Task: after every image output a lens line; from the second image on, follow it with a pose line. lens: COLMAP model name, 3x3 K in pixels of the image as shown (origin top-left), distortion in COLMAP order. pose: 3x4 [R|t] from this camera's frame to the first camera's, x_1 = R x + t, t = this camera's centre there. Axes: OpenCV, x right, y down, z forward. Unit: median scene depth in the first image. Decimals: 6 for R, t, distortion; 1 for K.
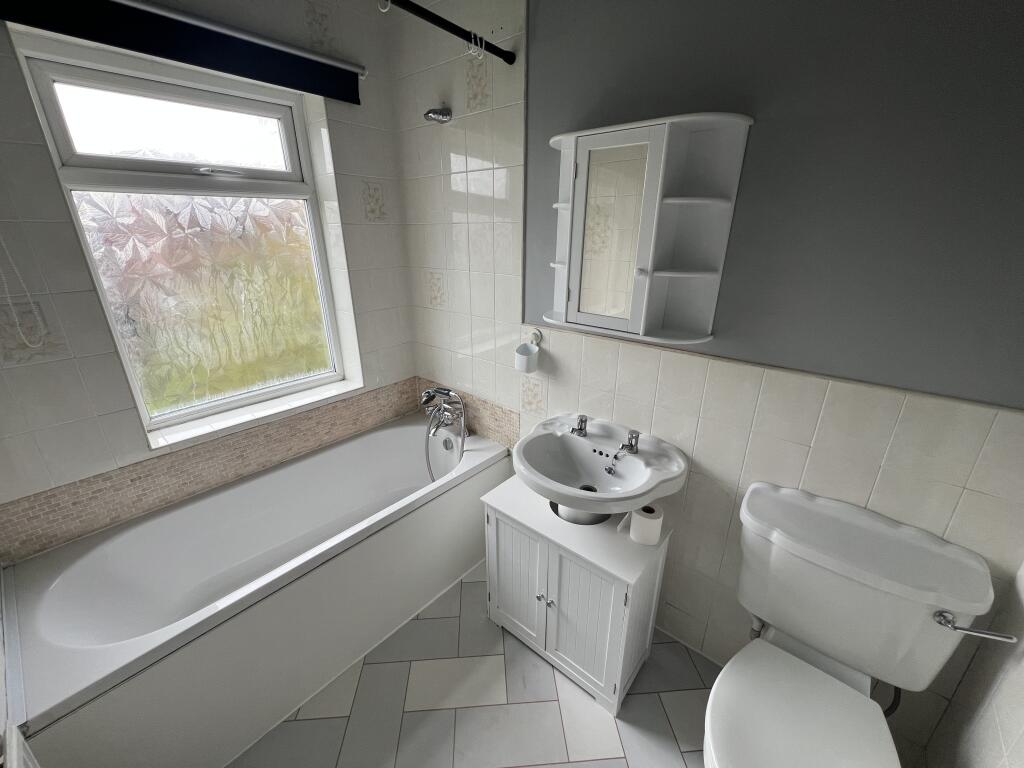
lens RADIAL K [[410.4, 0, 513.5], [0, 410.4, 382.2], [0, 0, 1]] dist [-0.002742, 0.000415]
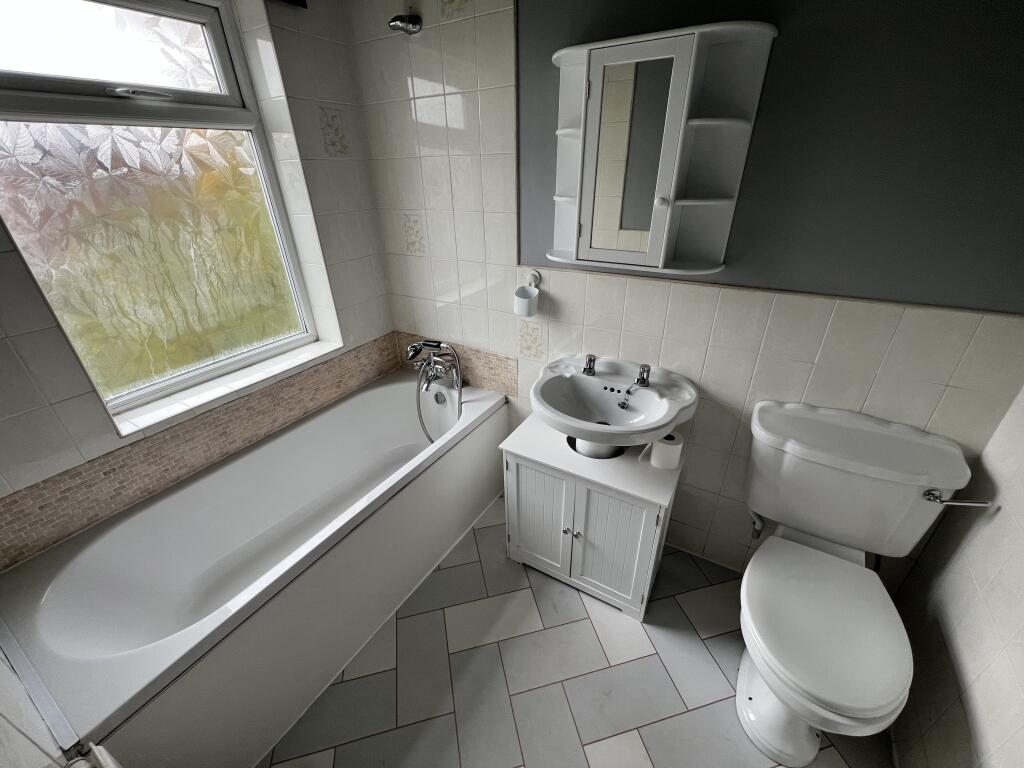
lens RADIAL K [[410.4, 0, 508.8], [0, 410.4, 382.3], [0, 0, 1]] dist [-0.002742, 0.000415]
pose [[0.985678, -0.096488, 0.138307, -0.186975], [0.078701, 0.988548, 0.128761, 0.002384], [-0.149147, -0.116032, 0.981984, 0.036761]]
